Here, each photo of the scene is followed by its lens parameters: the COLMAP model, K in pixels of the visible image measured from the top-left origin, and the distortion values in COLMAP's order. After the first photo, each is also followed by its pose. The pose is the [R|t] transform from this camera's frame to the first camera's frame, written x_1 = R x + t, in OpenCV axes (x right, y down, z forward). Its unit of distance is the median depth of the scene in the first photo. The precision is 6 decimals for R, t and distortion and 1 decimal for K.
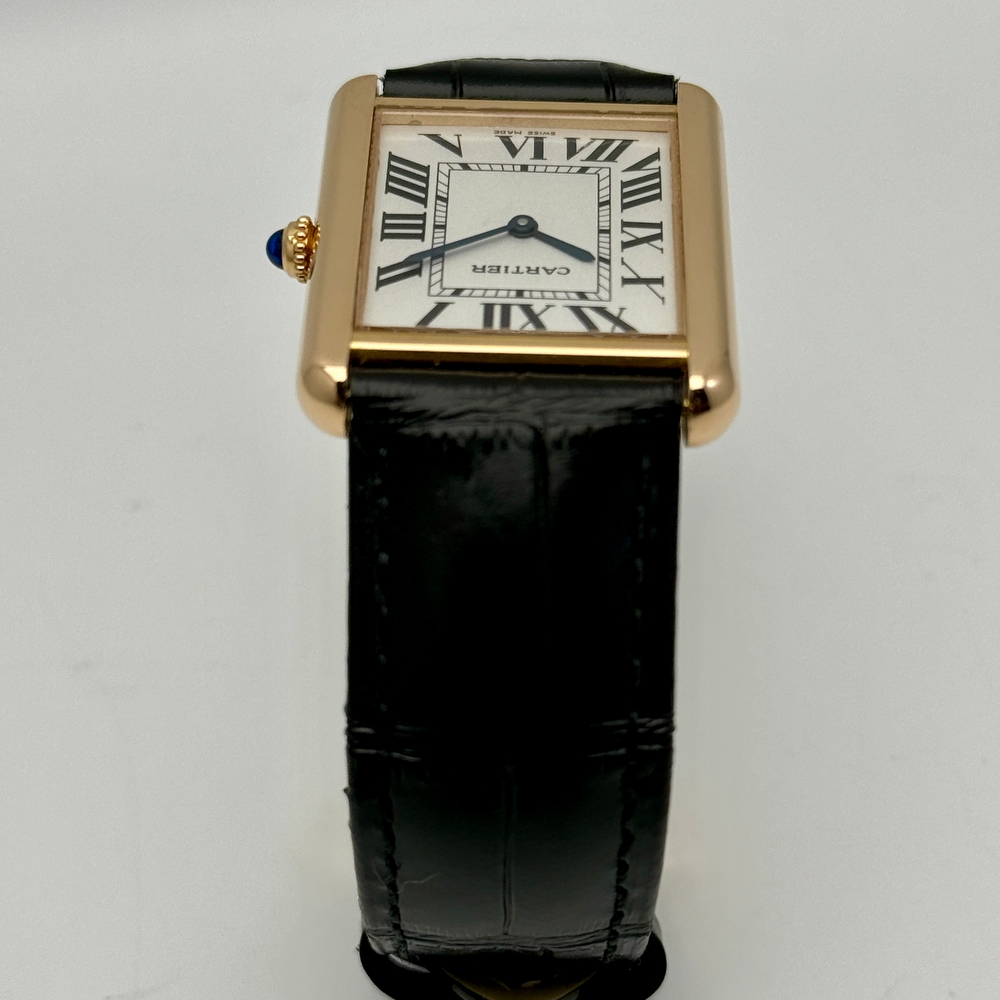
lens RADIAL K [[2667.5, 0, 500.0], [0, 2667.5, 500.0], [0, 0, 1]] dist [0.195262, 0.079340]
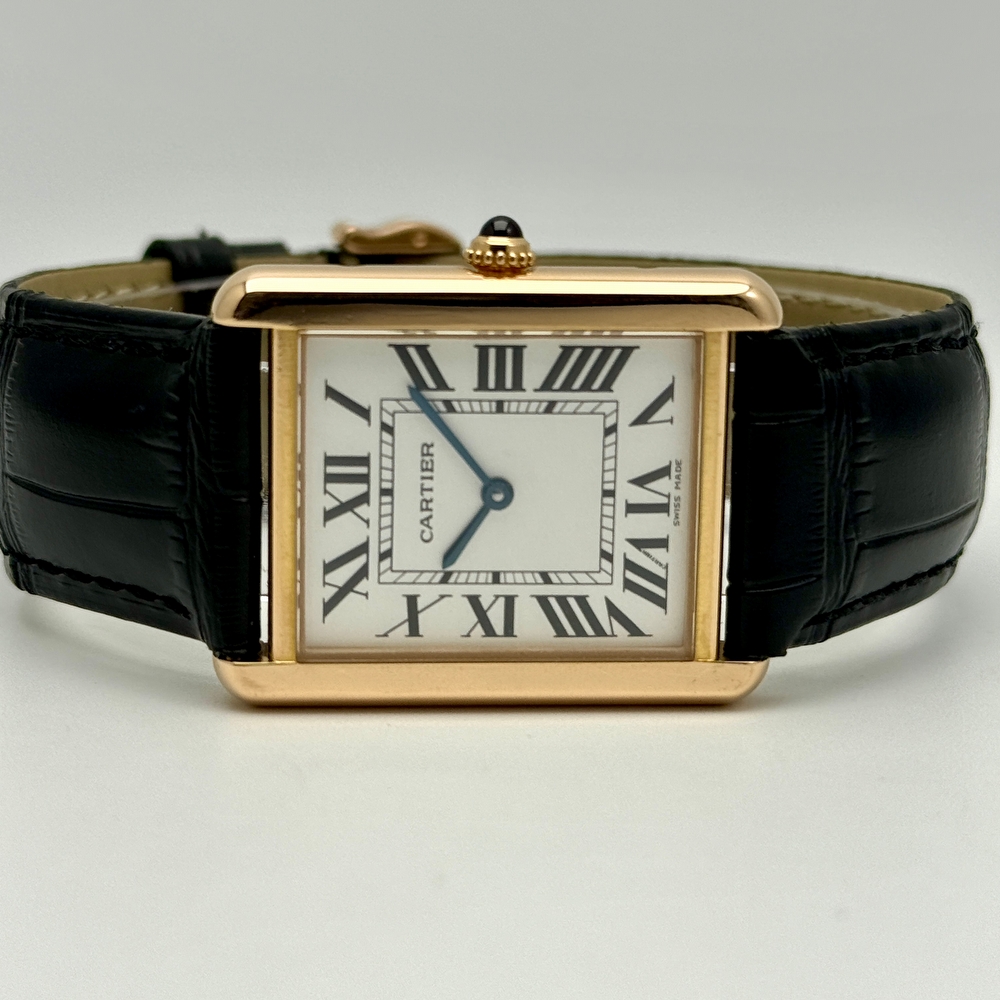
lens RADIAL K [[2667.5, 0, 500.0], [0, 2667.5, 500.0], [0, 0, 1]] dist [0.195262, 0.079340]
pose [[0.007132, 0.981174, 0.192996, -0.170647], [-0.724350, -0.127988, 0.677448, -0.738740], [0.689395, -0.144628, 0.709801, 0.332738]]
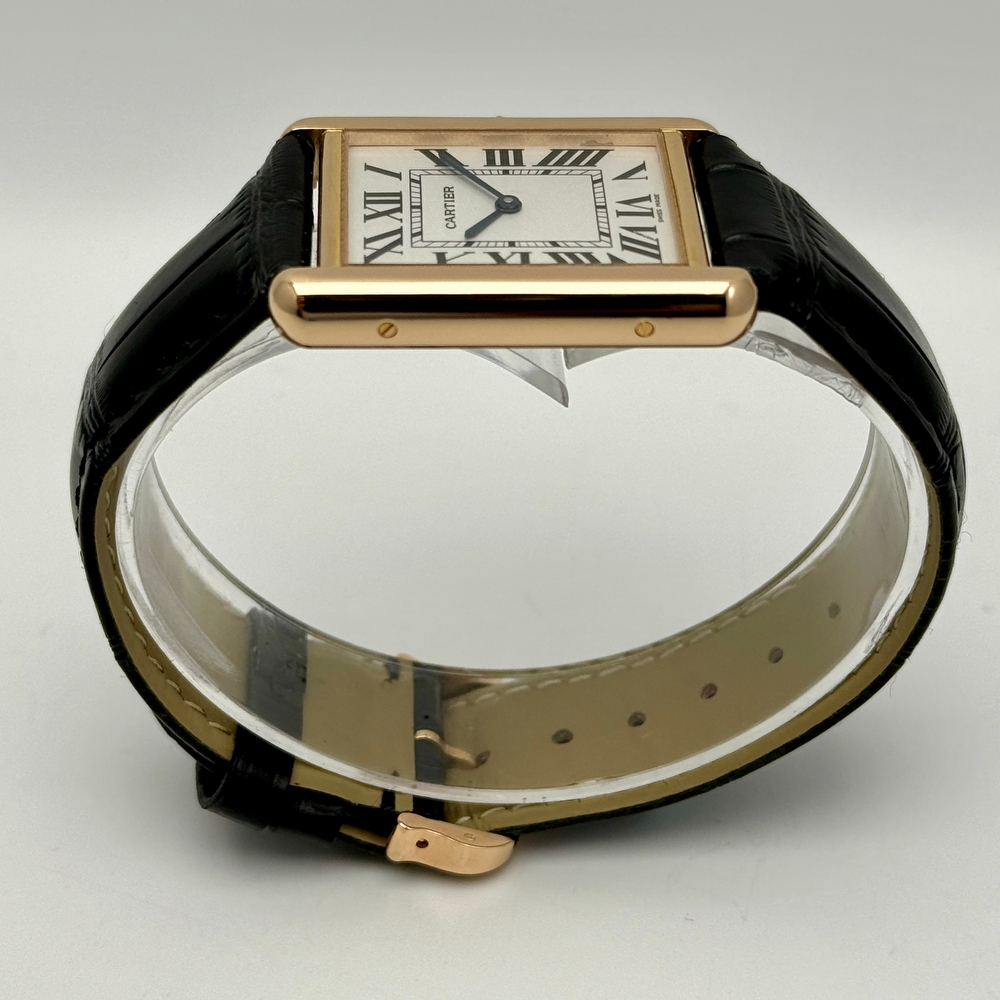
lens RADIAL K [[2667.5, 0, 500.0], [0, 2667.5, 500.0], [0, 0, 1]] dist [0.195262, 0.079340]
pose [[0.065874, 0.568871, -0.819784, 1.007444], [-0.685116, 0.623090, 0.377327, -0.448977], [0.725450, 0.536791, 0.430788, 0.575401]]
